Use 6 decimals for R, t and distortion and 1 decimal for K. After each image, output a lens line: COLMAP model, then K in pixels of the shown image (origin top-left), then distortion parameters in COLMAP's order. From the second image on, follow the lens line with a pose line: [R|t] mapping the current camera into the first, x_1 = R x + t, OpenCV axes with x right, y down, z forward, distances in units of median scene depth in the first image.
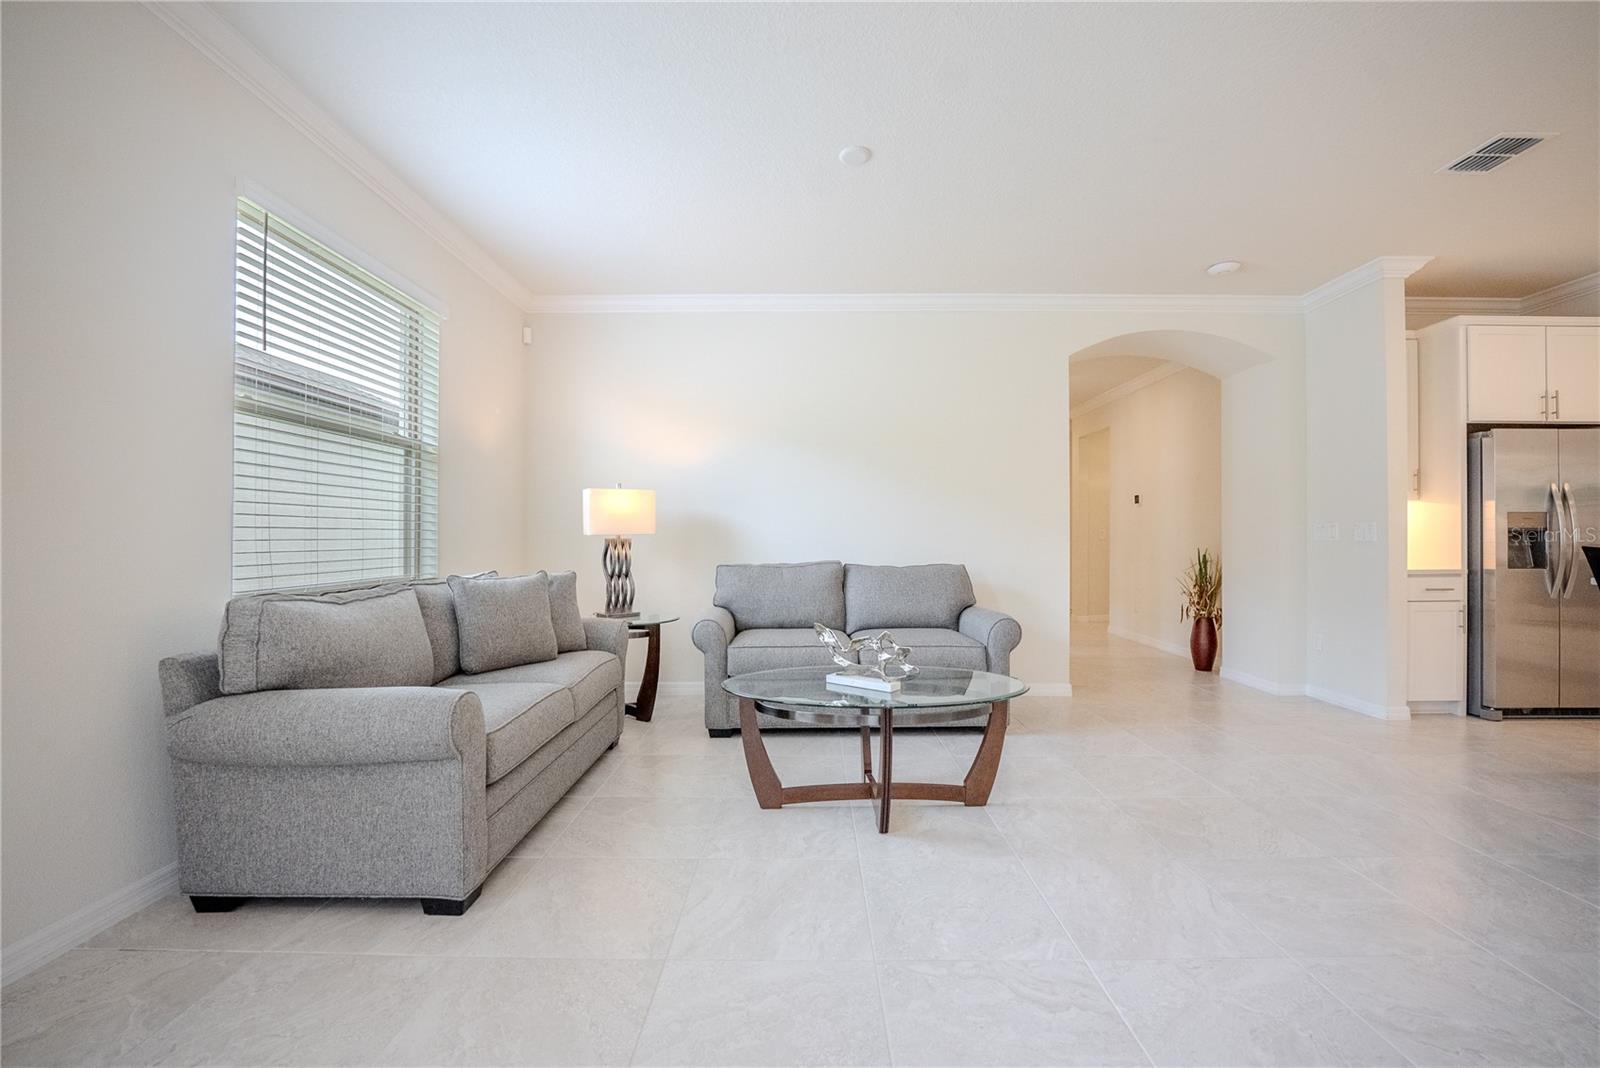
lens RADIAL K [[676.2, 0, 802.7], [0, 676.2, 536.8], [0, 0, 1]] dist [-0.030304, 0.004680]
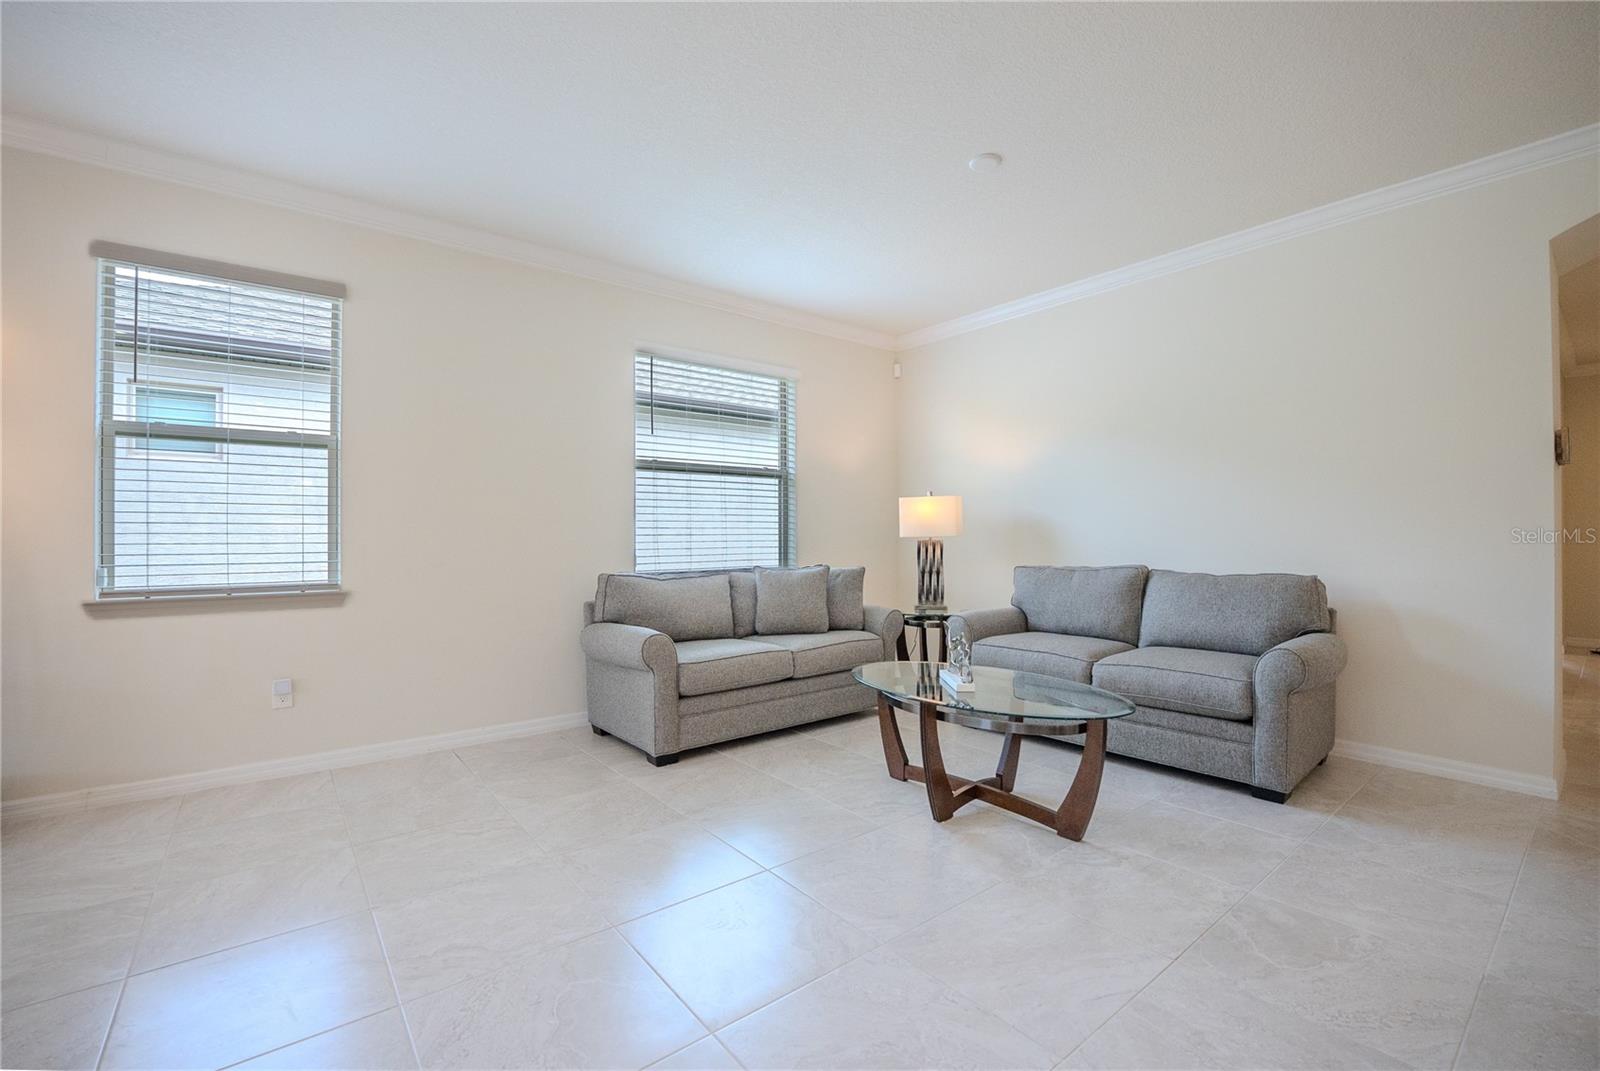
lens RADIAL K [[692.0, 0, 798.0], [0, 692.0, 529.8], [0, 0, 1]] dist [0.000170, 0.000009]
pose [[0.625058, -0.011645, -0.780491, 0.582964], [0.004247, 0.999925, -0.011518, -0.003706], [0.780566, 0.003885, 0.625061, 0.102269]]
